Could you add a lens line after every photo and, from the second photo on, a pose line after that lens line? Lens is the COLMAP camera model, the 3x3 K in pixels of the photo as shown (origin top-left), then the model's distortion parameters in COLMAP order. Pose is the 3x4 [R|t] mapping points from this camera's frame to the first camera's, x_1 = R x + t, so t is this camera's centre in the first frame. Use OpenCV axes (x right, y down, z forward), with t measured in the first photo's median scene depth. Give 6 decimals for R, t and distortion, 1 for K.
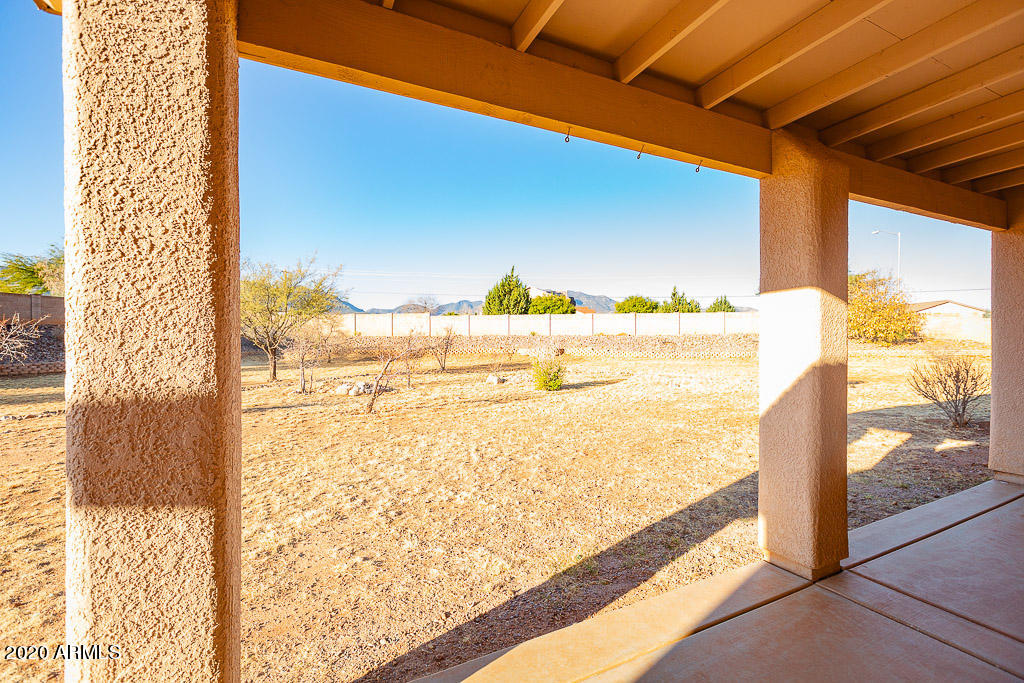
lens RADIAL K [[451.5, 0, 512.0], [0, 451.5, 341.5], [0, 0, 1]] dist [0.001068, -0.000881]
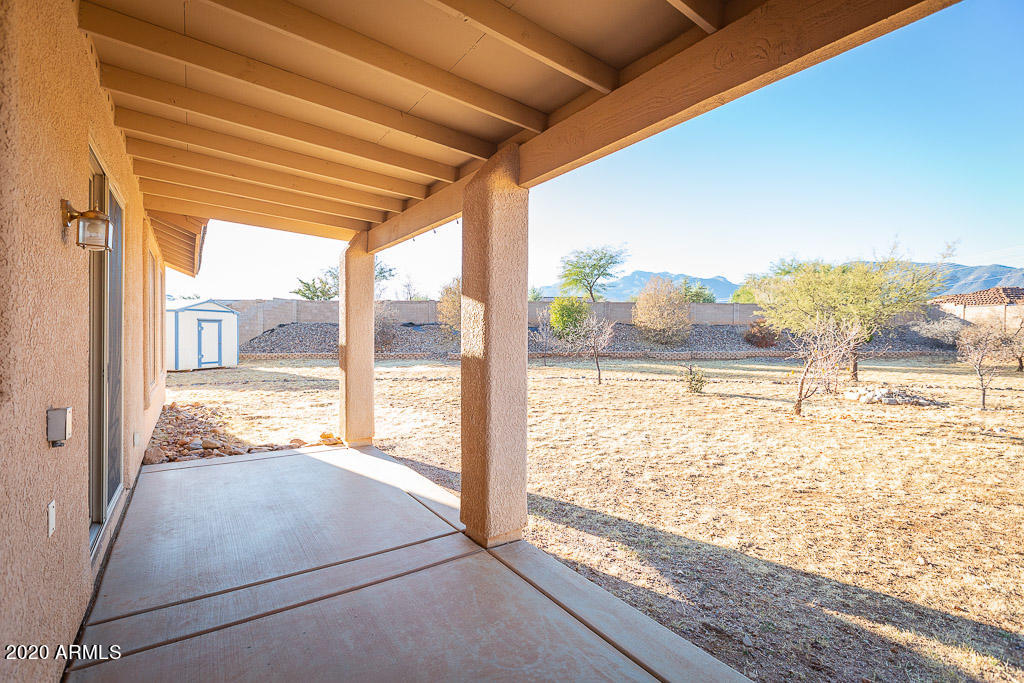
lens RADIAL K [[451.5, 0, 512.0], [0, 451.5, 341.5], [0, 0, 1]] dist [0.001068, -0.000881]
pose [[0.160011, 0.021551, -0.986880, 1.255590], [-0.015756, 0.999690, 0.019276, -0.010551], [0.986989, 0.012465, 0.160301, 0.614211]]
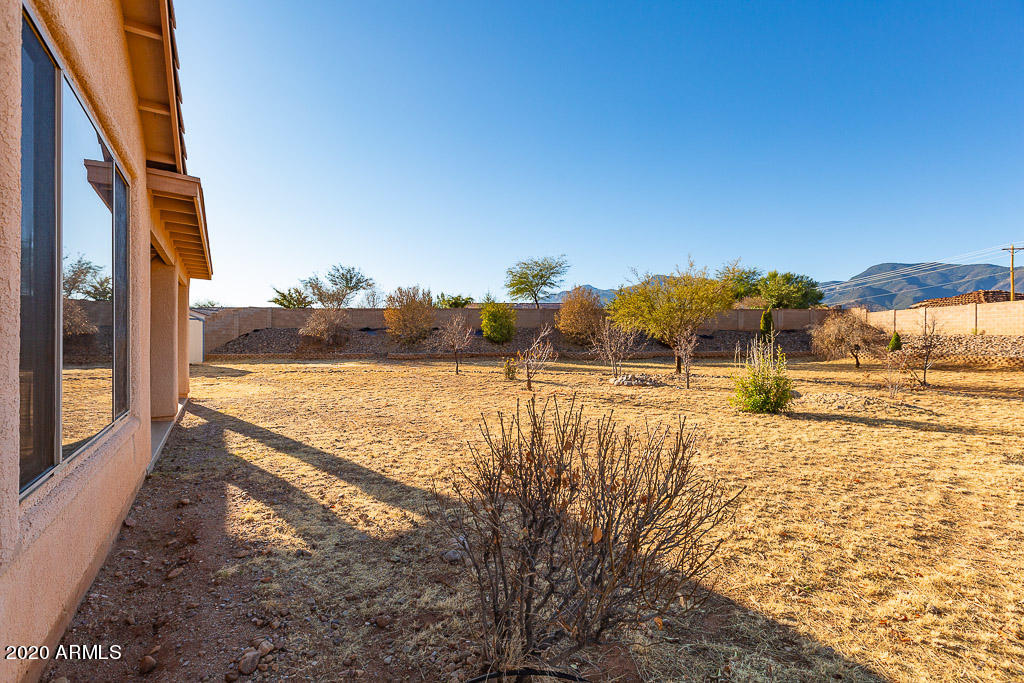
lens RADIAL K [[451.5, 0, 512.0], [0, 451.5, 341.5], [0, 0, 1]] dist [0.001068, -0.000881]
pose [[0.121588, 0.010051, -0.992530, 2.447712], [-0.012492, 0.999885, 0.008595, 0.003414], [0.992502, 0.011354, 0.121700, 1.904017]]
